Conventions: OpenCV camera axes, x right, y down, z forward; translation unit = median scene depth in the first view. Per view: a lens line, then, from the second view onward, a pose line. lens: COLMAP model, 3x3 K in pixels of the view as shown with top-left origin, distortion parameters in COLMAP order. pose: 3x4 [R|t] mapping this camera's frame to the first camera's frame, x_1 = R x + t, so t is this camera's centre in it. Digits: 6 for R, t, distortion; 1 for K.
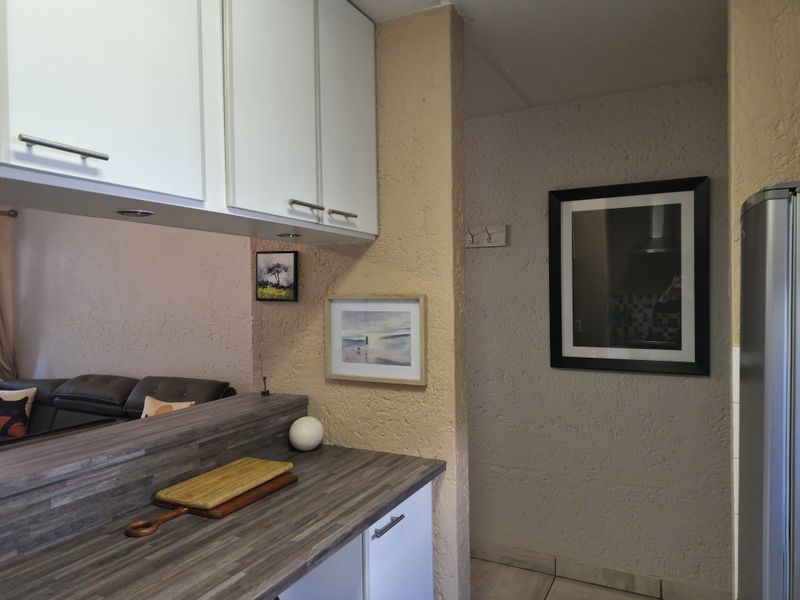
lens RADIAL K [[554.5, 0, 404.1], [0, 554.5, 298.7], [0, 0, 1]] dist [0.114663, -0.130248]
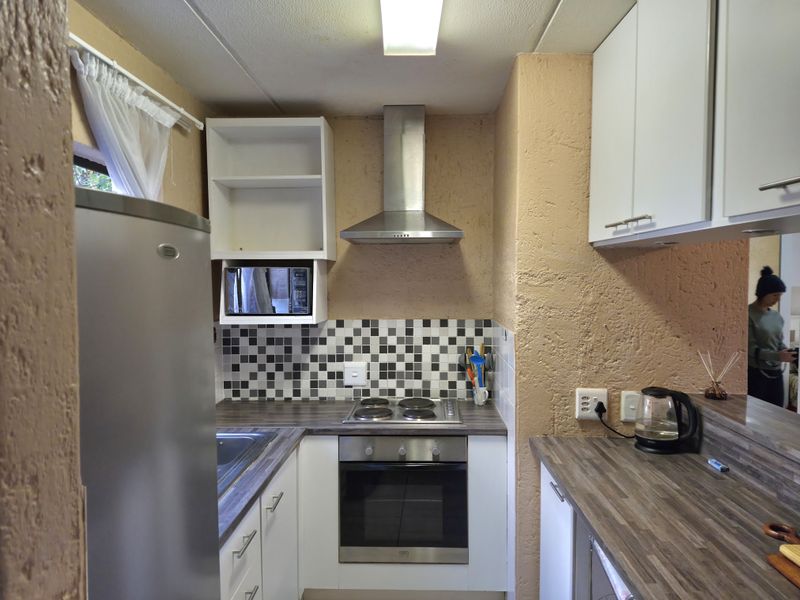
lens RADIAL K [[554.5, 0, 404.1], [0, 554.5, 298.7], [0, 0, 1]] dist [0.114663, -0.130248]
pose [[-0.898359, 0.034292, -0.437922, 0.619340], [0.008375, 0.998104, 0.060978, -0.092895], [0.439183, 0.051113, -0.896943, 1.670617]]
